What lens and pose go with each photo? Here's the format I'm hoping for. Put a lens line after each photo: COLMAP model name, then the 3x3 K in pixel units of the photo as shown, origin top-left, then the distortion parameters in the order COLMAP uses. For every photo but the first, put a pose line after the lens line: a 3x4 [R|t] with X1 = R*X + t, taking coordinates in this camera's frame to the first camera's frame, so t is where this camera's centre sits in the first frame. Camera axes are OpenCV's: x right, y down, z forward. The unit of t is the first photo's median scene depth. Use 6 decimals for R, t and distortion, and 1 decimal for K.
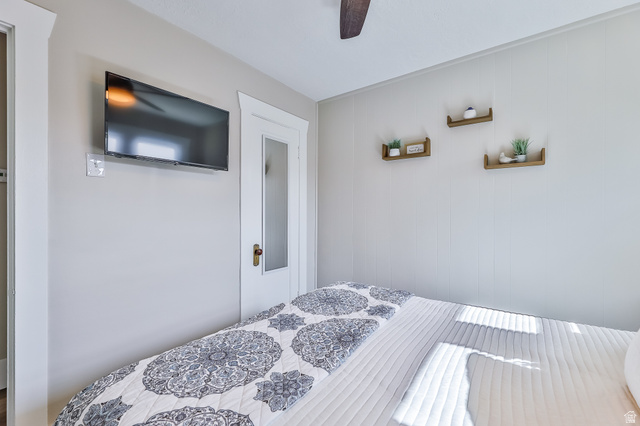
lens RADIAL K [[277.6, 0, 320.2], [0, 277.6, 212.8], [0, 0, 1]] dist [0.008355, -0.001101]
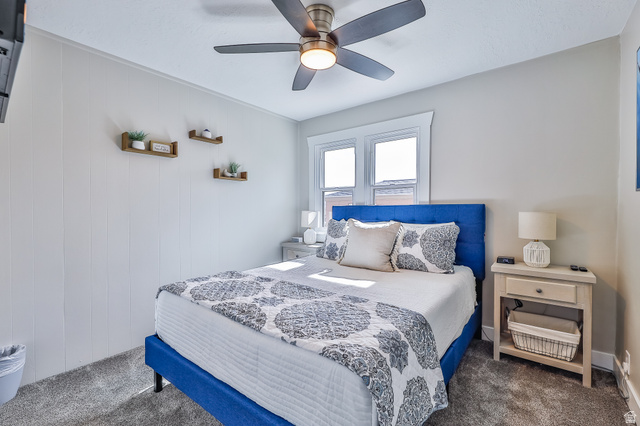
lens RADIAL K [[277.6, 0, 320.5], [0, 277.6, 211.4], [0, 0, 1]] dist [0.008355, -0.001101]
pose [[0.042447, -0.010476, 0.999044, -0.774370], [0.006626, 0.999926, 0.010204, -0.002075], [-0.999077, 0.006186, 0.042513, 0.430835]]
